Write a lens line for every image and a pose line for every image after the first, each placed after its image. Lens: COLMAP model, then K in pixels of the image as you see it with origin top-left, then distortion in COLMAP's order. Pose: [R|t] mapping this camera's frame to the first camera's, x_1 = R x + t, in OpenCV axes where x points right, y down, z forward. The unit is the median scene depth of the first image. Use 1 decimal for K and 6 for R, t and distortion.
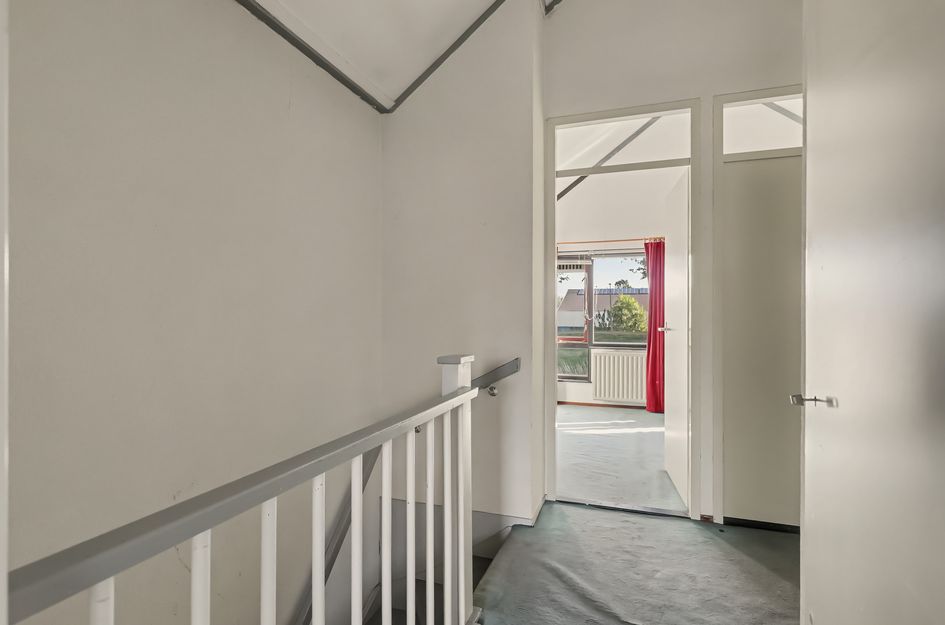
lens RADIAL K [[487.3, 0, 469.2], [0, 487.3, 313.3], [0, 0, 1]] dist [0.001298, -0.000002]
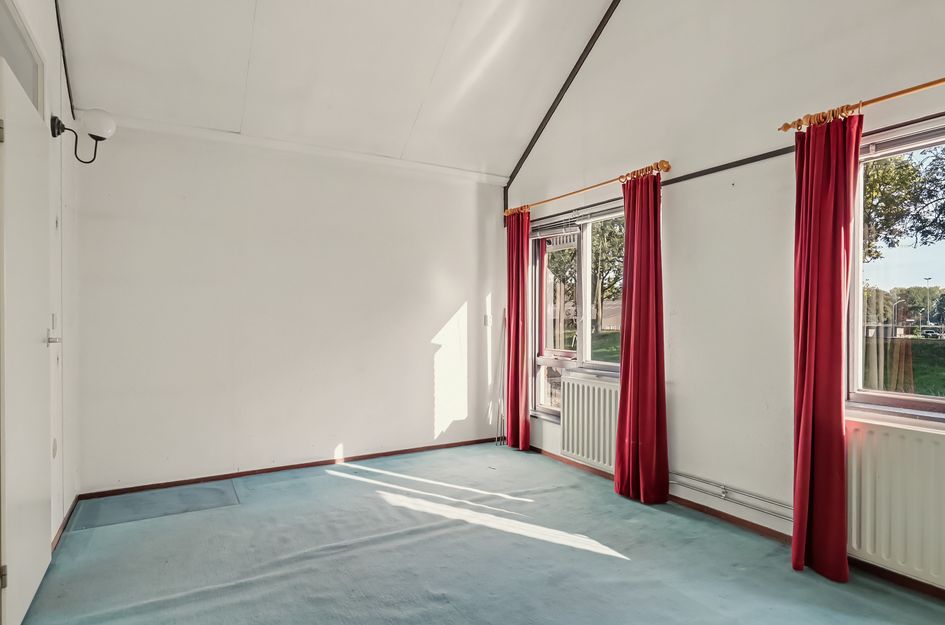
lens RADIAL K [[522.1, 0, 469.8], [0, 522.1, 320.1], [0, 0, 1]] dist [-0.001498, -0.000664]
pose [[0.757549, -0.000290, -0.652779, 0.602721], [0.005703, 0.999965, 0.006174, 0.004453], [0.652754, -0.008400, 0.757524, 0.430213]]
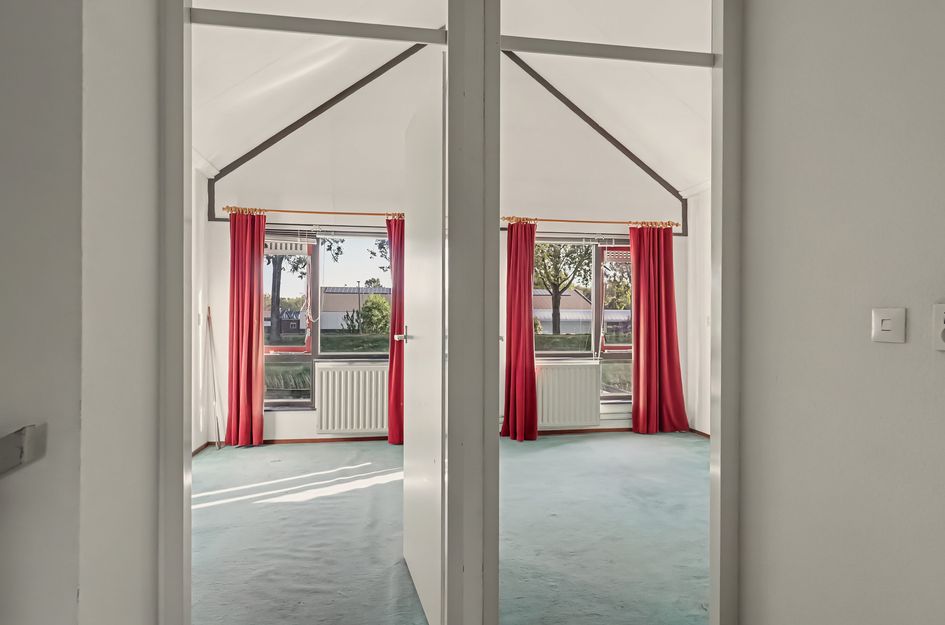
lens RADIAL K [[522.1, 0, 471.3], [0, 522.1, 314.7], [0, 0, 1]] dist [-0.001498, -0.000664]
pose [[0.883376, 0.000959, 0.468663, 0.095691], [-0.000758, 1.000000, -0.000618, 0.003690], [-0.468664, 0.000190, 0.883377, 0.221832]]
